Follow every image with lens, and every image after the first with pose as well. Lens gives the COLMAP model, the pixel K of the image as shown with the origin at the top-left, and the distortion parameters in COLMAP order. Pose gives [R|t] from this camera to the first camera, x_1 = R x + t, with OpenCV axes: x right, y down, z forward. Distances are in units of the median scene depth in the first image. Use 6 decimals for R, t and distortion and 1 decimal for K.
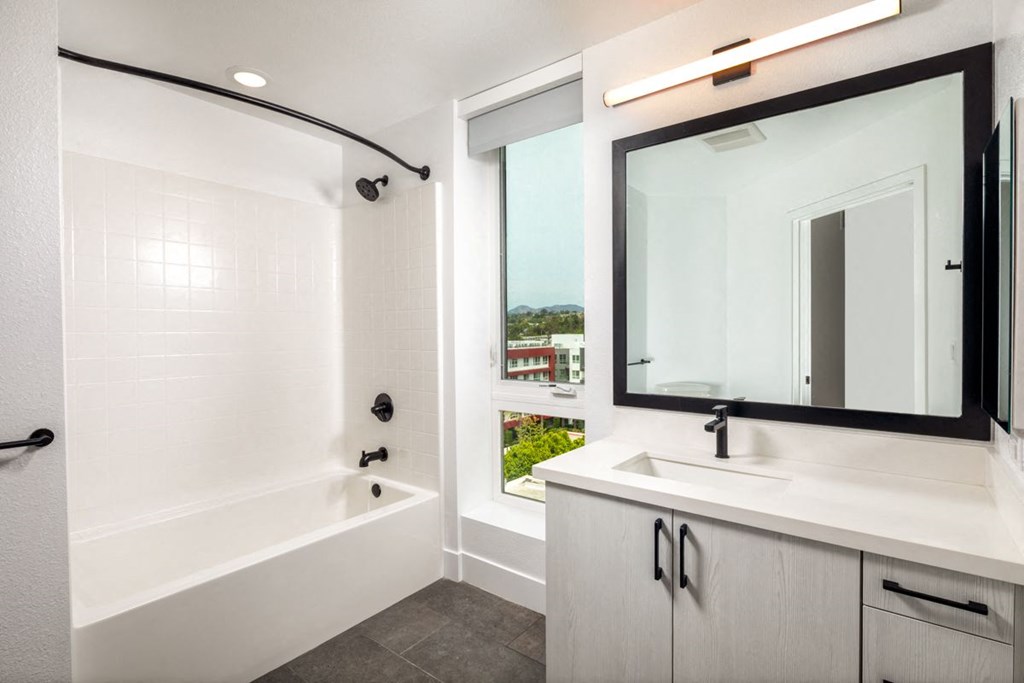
lens RADIAL K [[490.1, 0, 506.0], [0, 490.1, 338.1], [0, 0, 1]] dist [-0.003392, -0.000649]
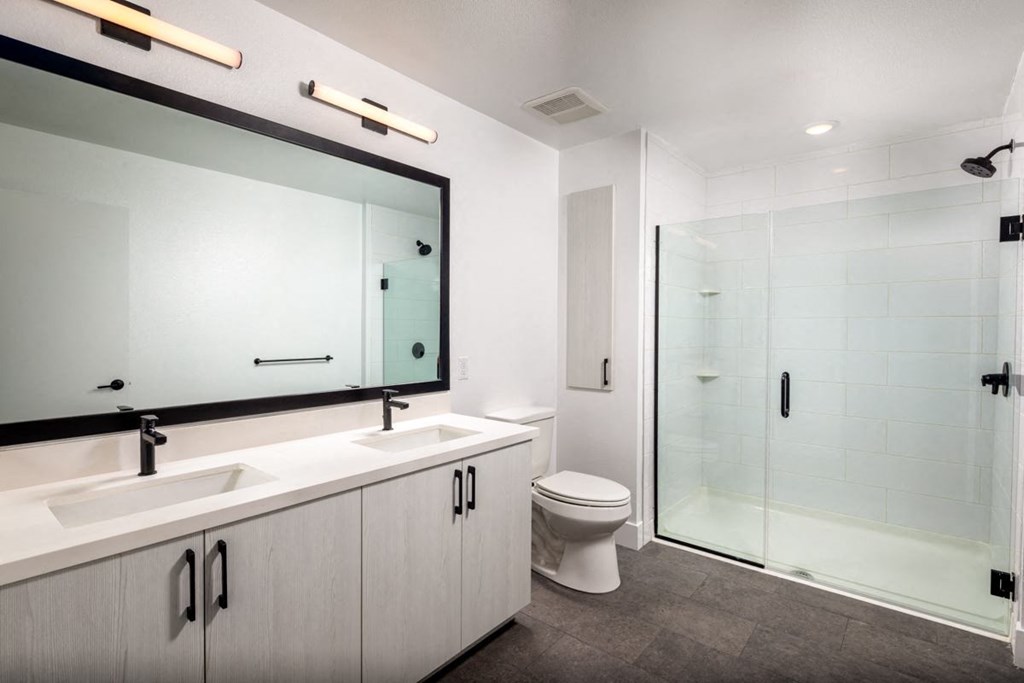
lens RADIAL K [[490.1, 0, 506.0], [0, 490.1, 338.1], [0, 0, 1]] dist [-0.003392, -0.000649]
pose [[0.056020, -0.003191, 0.998425, -0.736486], [0.010277, 0.999944, 0.002619, 0.005640], [-0.998377, 0.010114, 0.056050, 0.566950]]
